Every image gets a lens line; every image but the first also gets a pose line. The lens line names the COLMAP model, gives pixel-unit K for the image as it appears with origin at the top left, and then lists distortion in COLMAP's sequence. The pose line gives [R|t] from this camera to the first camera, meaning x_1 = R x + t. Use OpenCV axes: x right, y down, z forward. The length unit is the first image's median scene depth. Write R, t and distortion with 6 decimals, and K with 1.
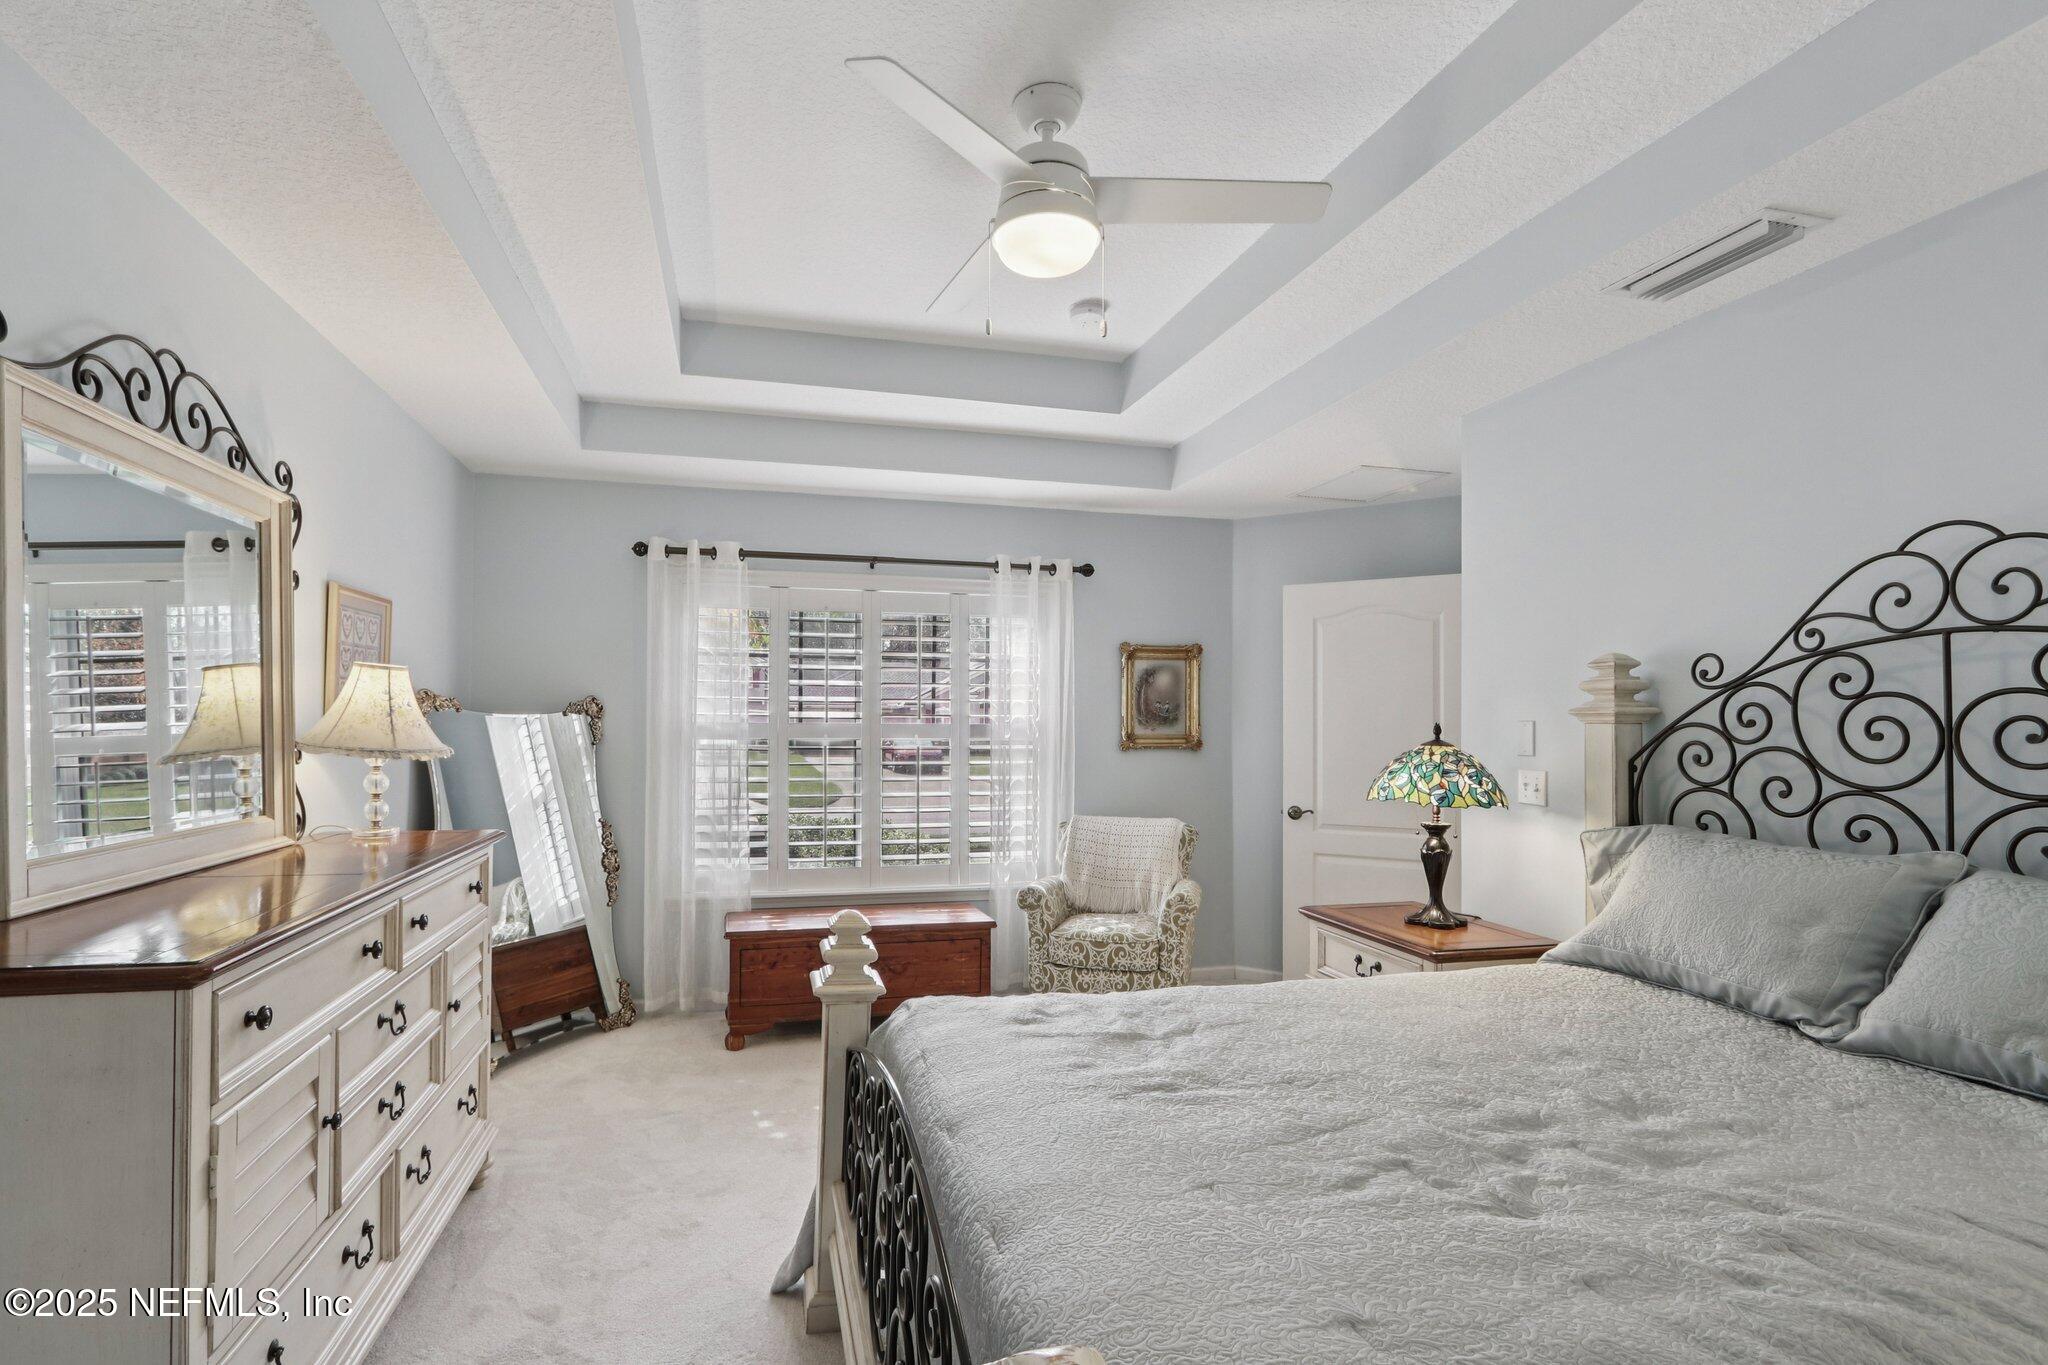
lens RADIAL K [[957.8, 0, 960.9], [0, 957.8, 717.8], [0, 0, 1]] dist [-0.012944, 0.001687]
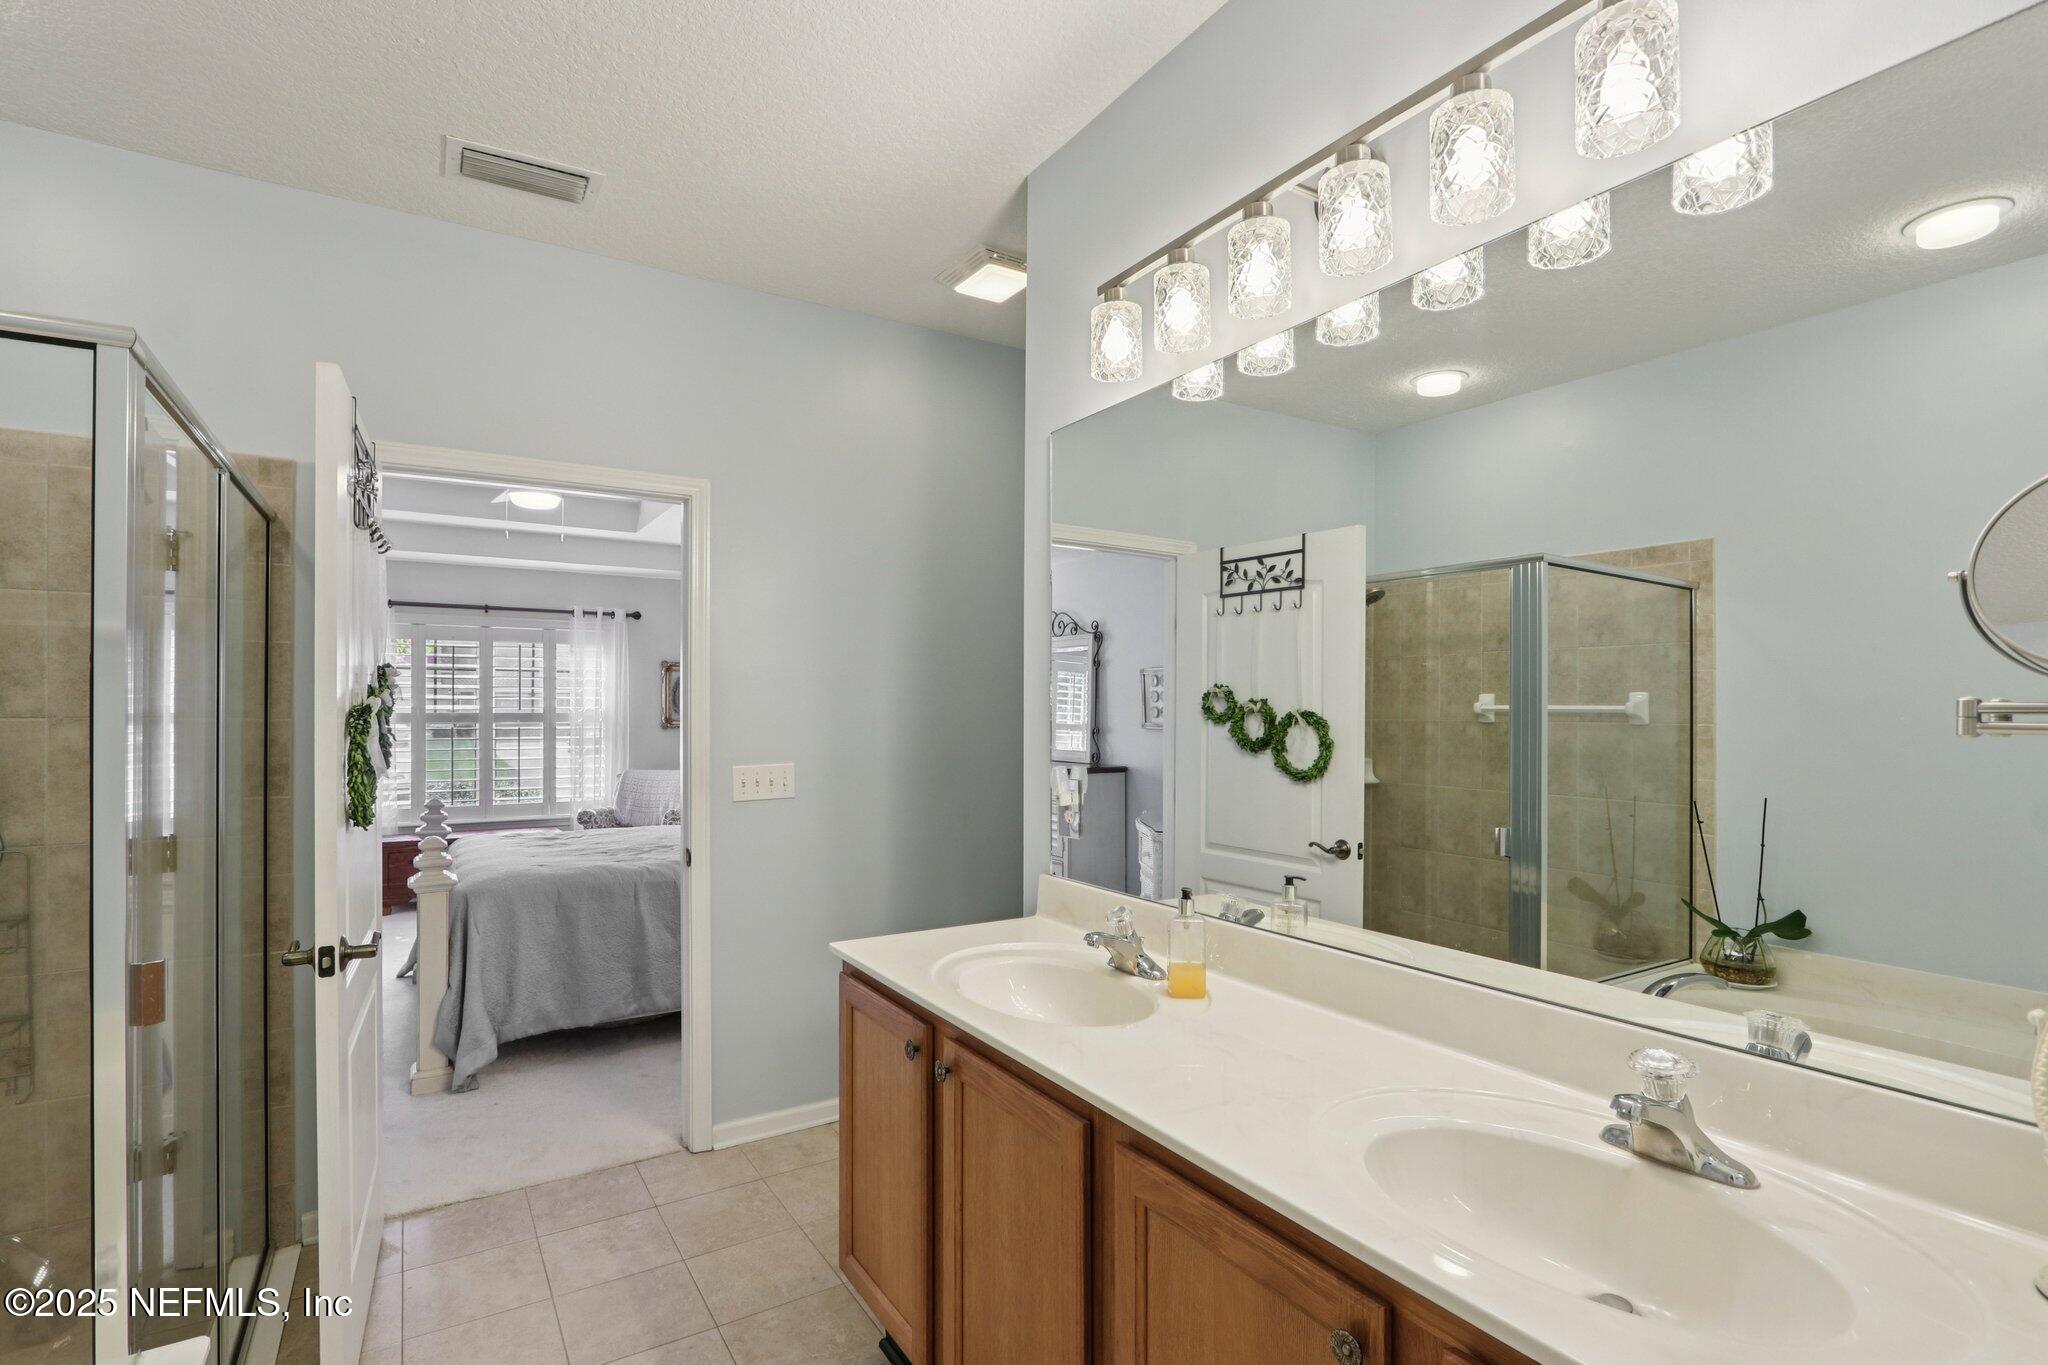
lens RADIAL K [[957.8, 0, 967.7], [0, 957.8, 701.0], [0, 0, 1]] dist [-0.012944, 0.001687]
pose [[0.953663, -0.005235, 0.300832, 0.195073], [0.008061, 0.999934, -0.008155, 0.005537], [-0.300770, 0.010202, 0.953642, -0.739870]]
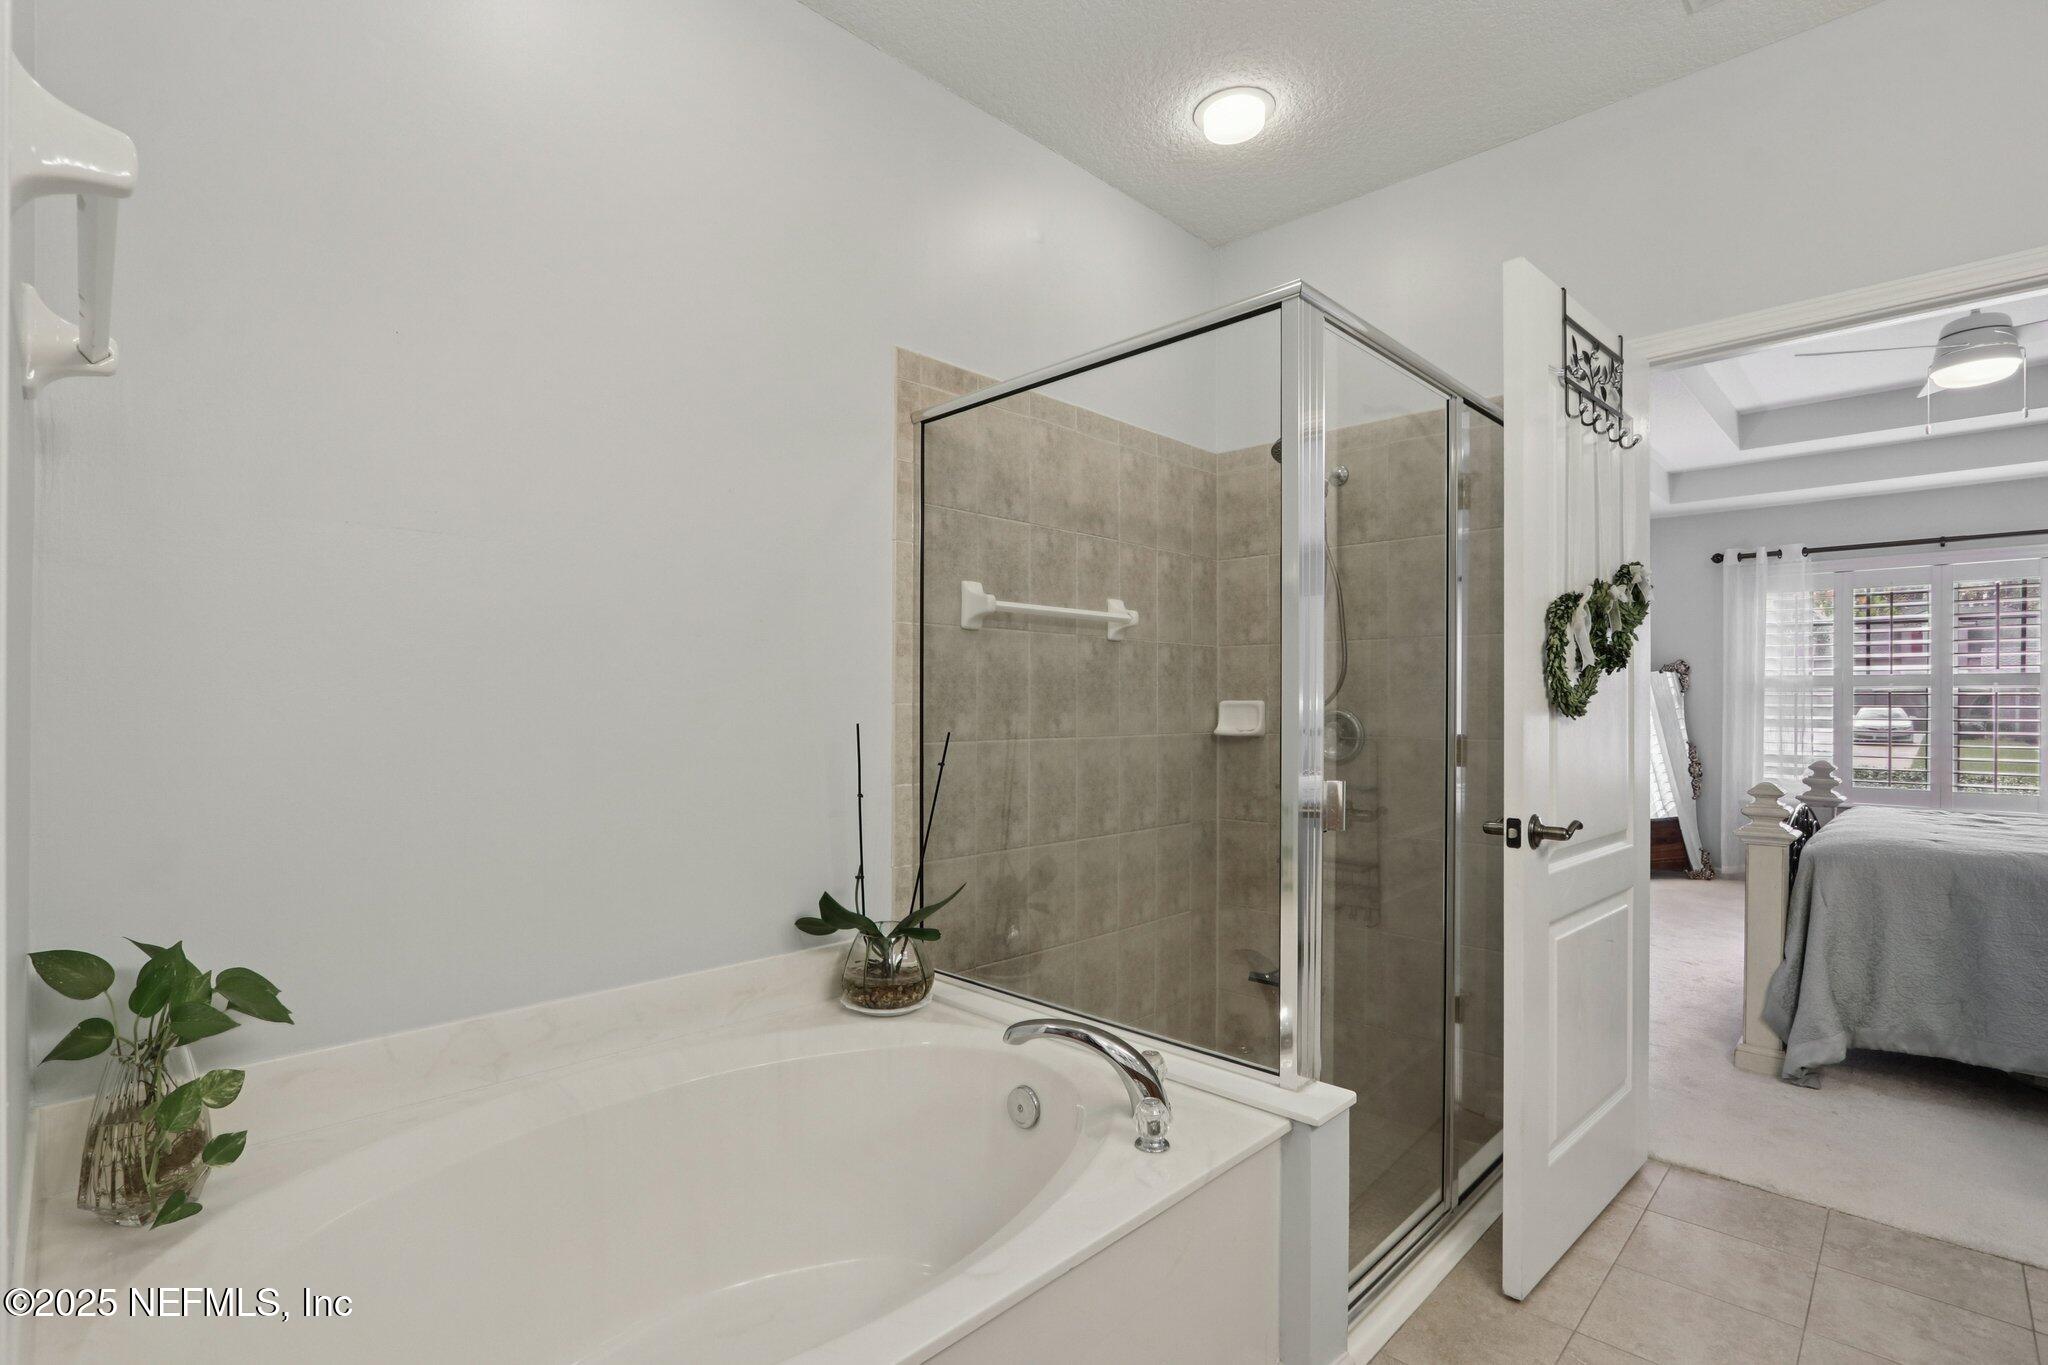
lens RADIAL K [[957.8, 0, 1002.9], [0, 957.8, 701.6], [0, 0, 1]] dist [-0.012944, 0.001687]
pose [[0.533189, -0.007870, -0.845959, 0.303664], [-0.004622, 0.999915, -0.012215, 0.064098], [0.845983, 0.010423, 0.533108, -0.683100]]
